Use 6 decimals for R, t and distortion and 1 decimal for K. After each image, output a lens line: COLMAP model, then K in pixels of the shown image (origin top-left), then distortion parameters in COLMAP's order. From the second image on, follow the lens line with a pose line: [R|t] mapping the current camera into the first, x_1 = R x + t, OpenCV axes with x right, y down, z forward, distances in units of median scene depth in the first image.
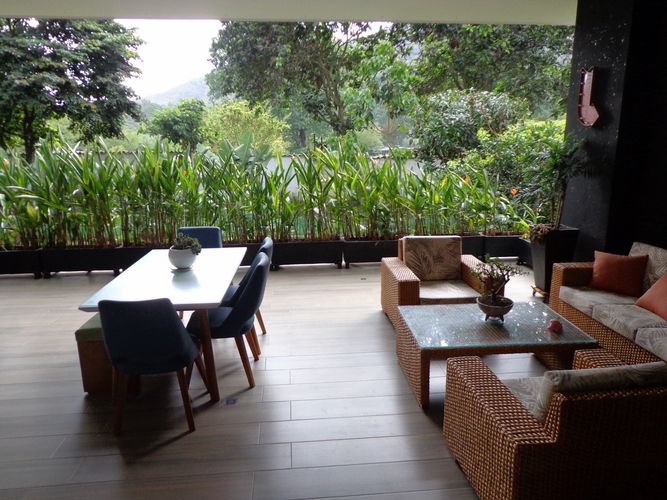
lens RADIAL K [[492.9, 0, 333.0], [0, 492.9, 247.3], [0, 0, 1]] dist [-0.007584, -0.002775]
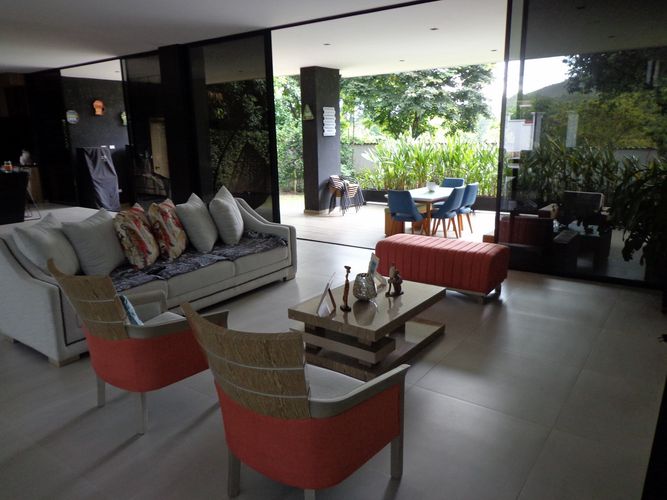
lens RADIAL K [[492.9, 0, 334.1], [0, 492.9, 249.1], [0, 0, 1]] dist [-0.007584, -0.002775]
pose [[0.738557, 0.150431, -0.657194, 0.234137], [-0.139960, 0.987763, 0.068810, 0.055928], [0.659504, 0.041161, 0.750574, -0.253874]]
